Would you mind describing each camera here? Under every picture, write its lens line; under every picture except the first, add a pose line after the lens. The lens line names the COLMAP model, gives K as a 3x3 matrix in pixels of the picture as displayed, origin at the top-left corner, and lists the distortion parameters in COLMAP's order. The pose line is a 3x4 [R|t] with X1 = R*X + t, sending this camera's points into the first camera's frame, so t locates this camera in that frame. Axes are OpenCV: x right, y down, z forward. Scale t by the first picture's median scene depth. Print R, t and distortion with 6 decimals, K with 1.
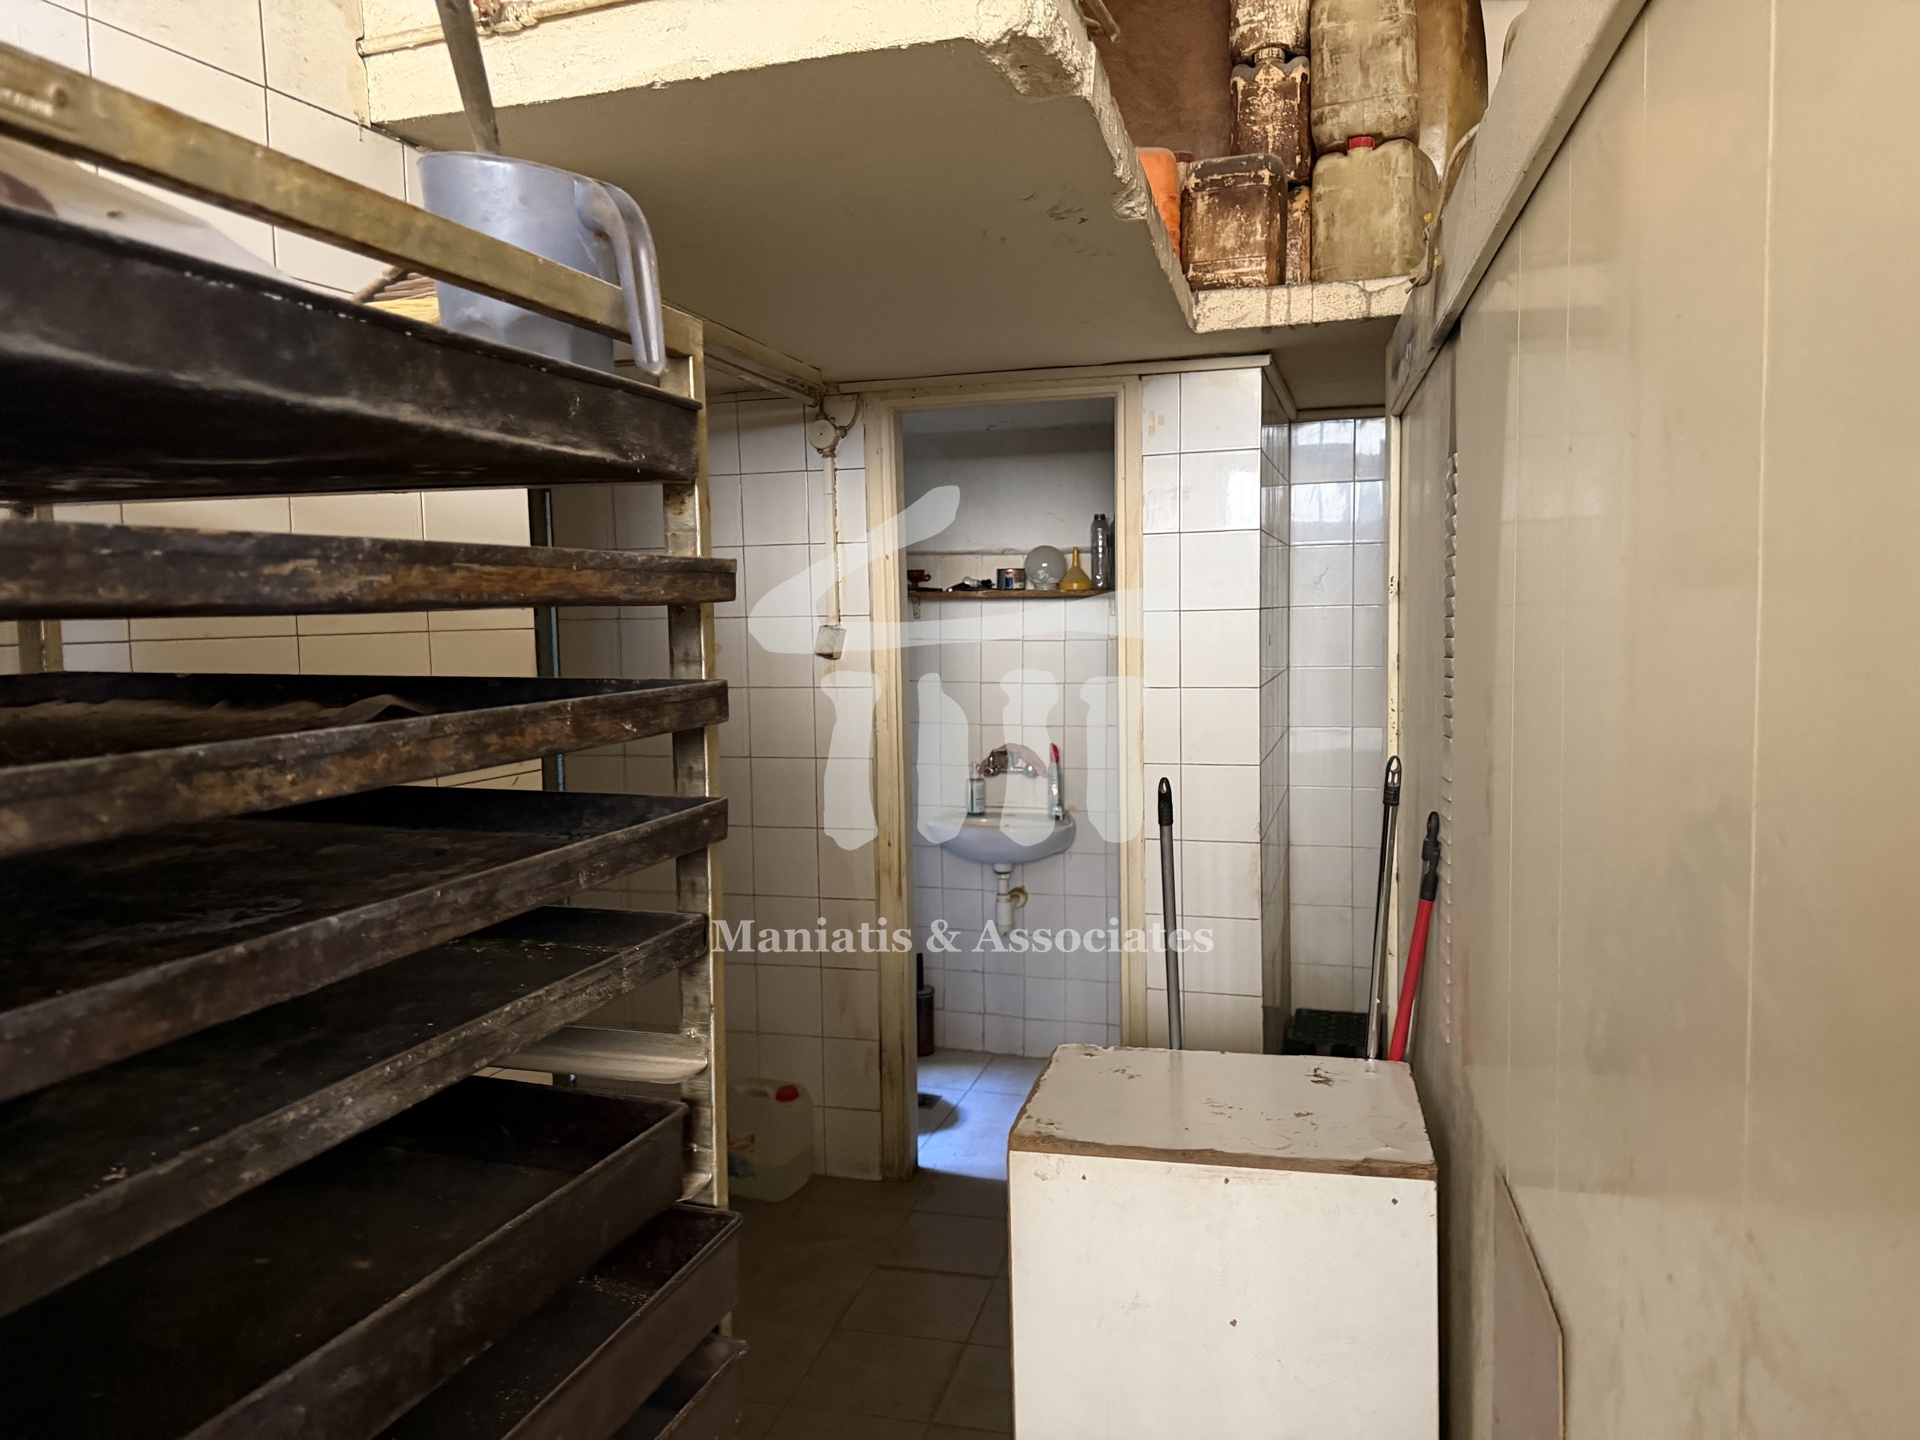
lens RADIAL K [[1365.6, 0, 937.3], [0, 1365.6, 722.5], [0, 0, 1]] dist [0.076310, -0.088873]
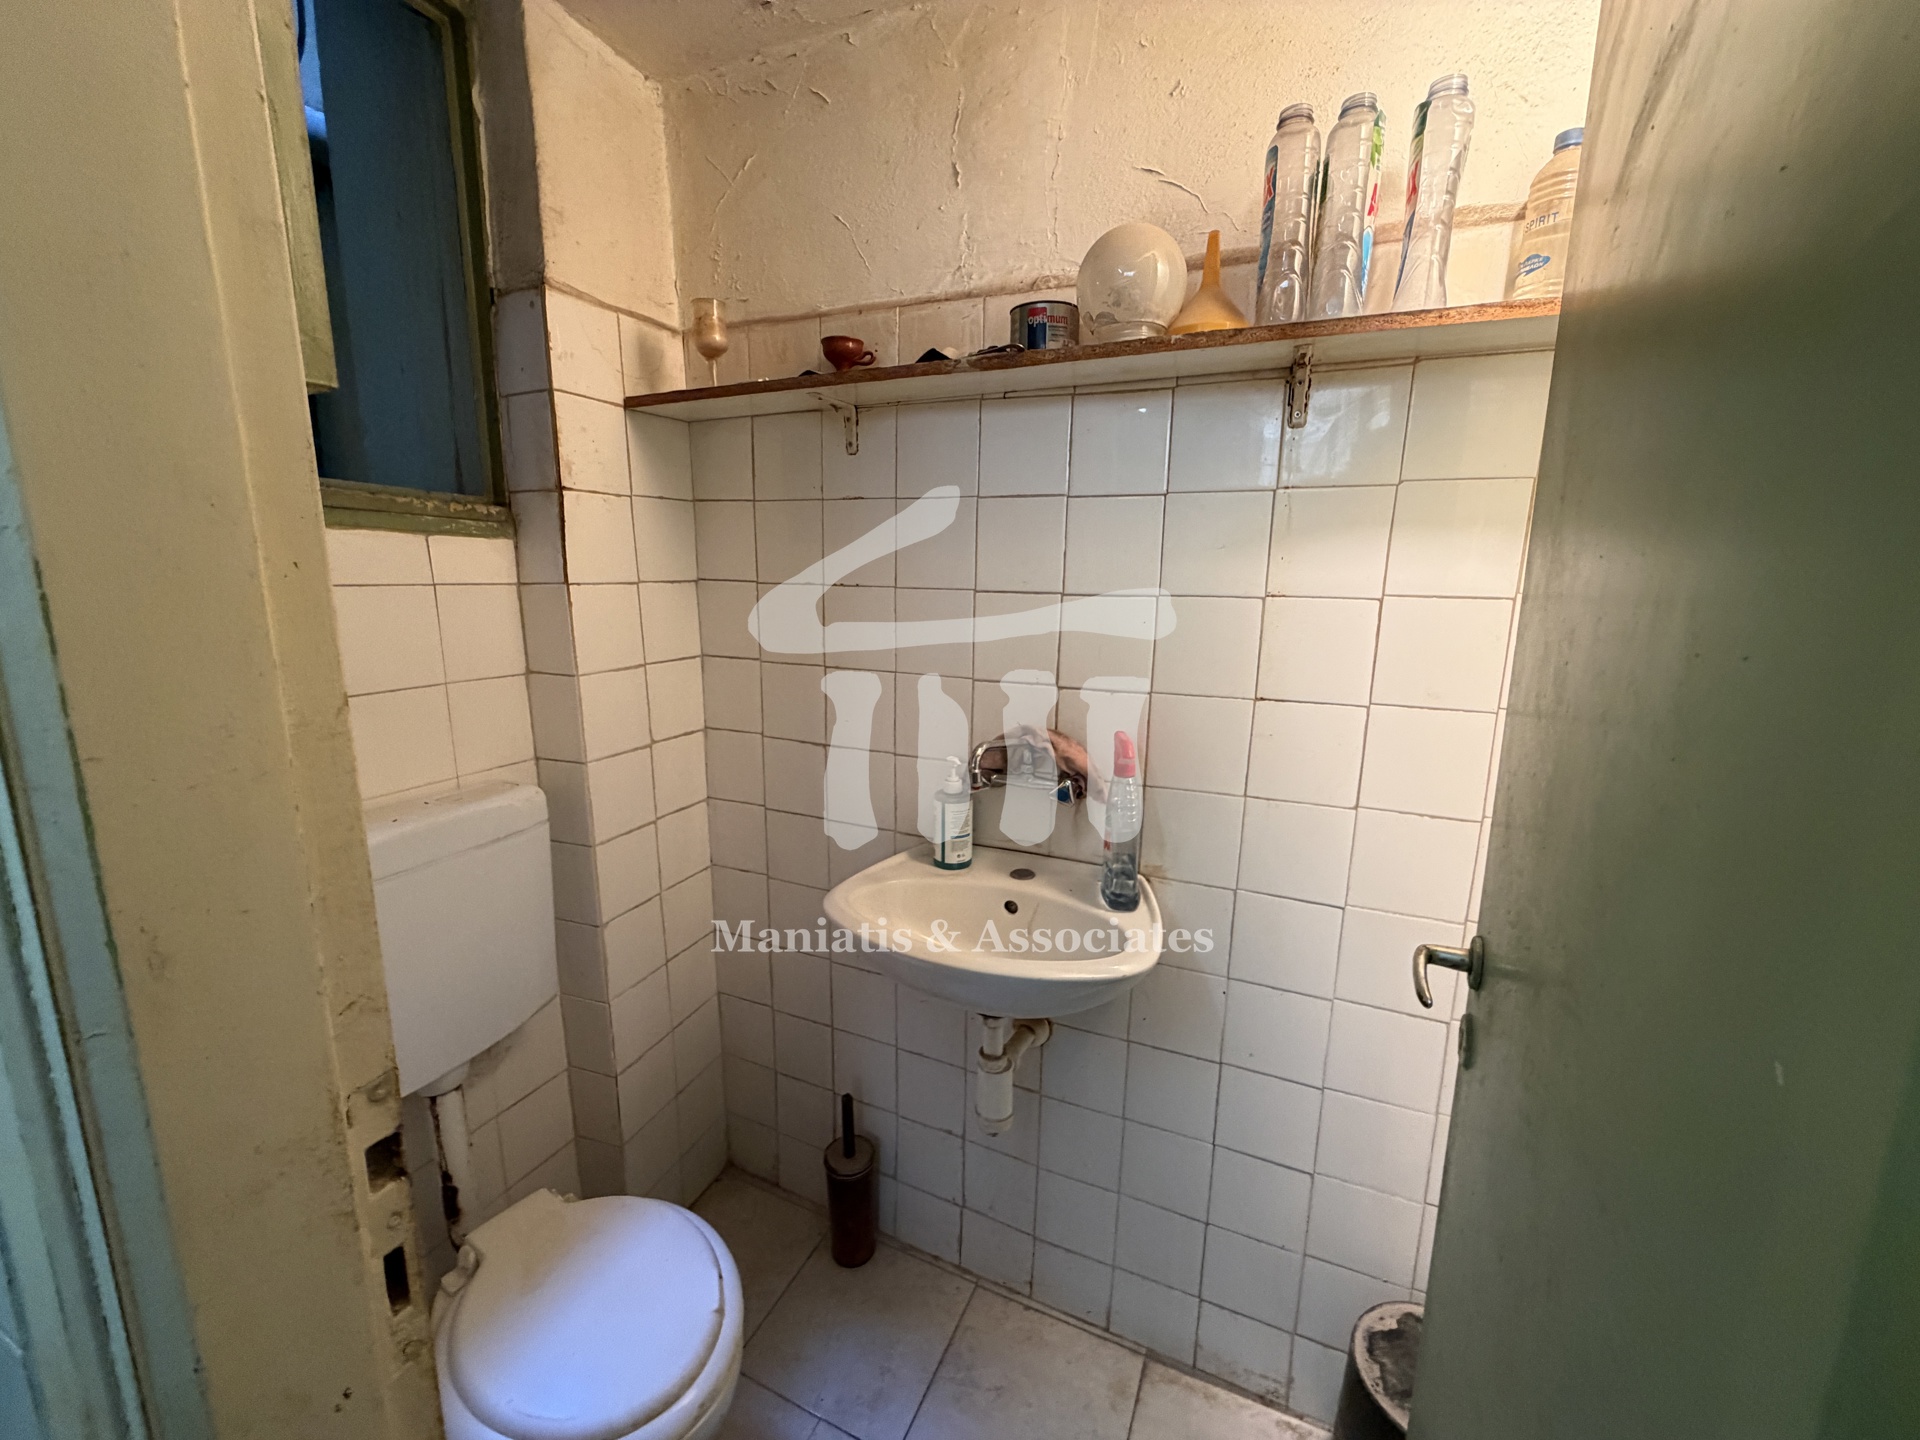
lens RADIAL K [[767.4, 0, 966.1], [0, 767.4, 717.7], [0, 0, 1]] dist [0.001244, 0.000126]
pose [[0.991188, 0.058184, -0.118997, 0.079925], [-0.047320, 0.994619, 0.092166, -0.012157], [0.123719, -0.085723, 0.988608, 0.936973]]
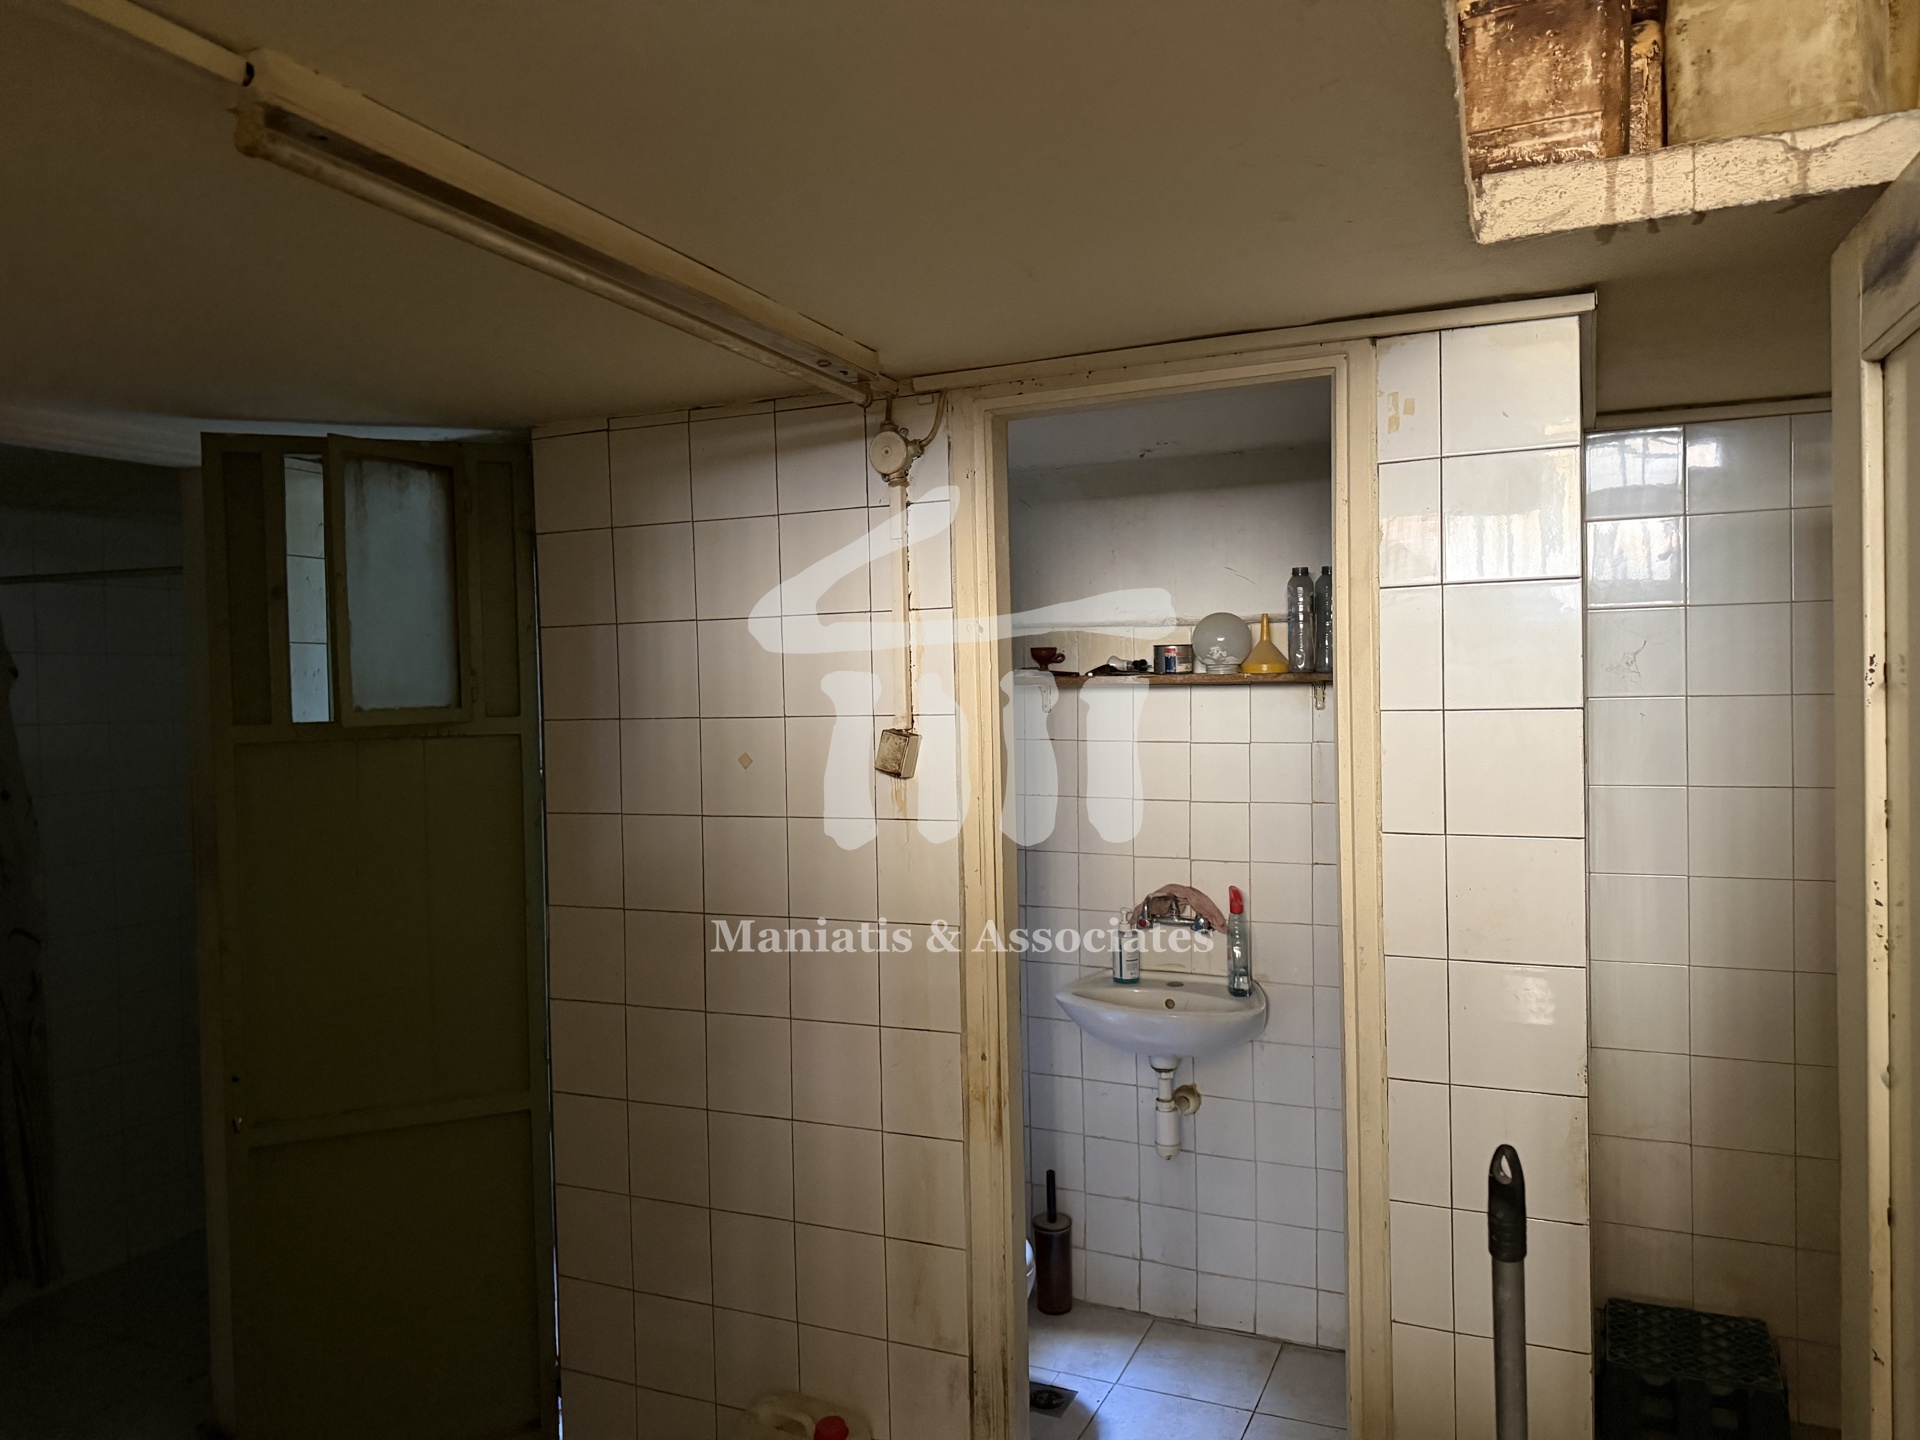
lens RADIAL K [[1365.6, 0, 937.3], [0, 1365.6, 722.5], [0, 0, 1]] dist [0.076310, -0.088873]
pose [[0.991504, 0.000619, -0.130073, 0.029778], [-0.007959, 0.998404, -0.055915, -0.036675], [0.129831, 0.056475, 0.989927, 0.329540]]
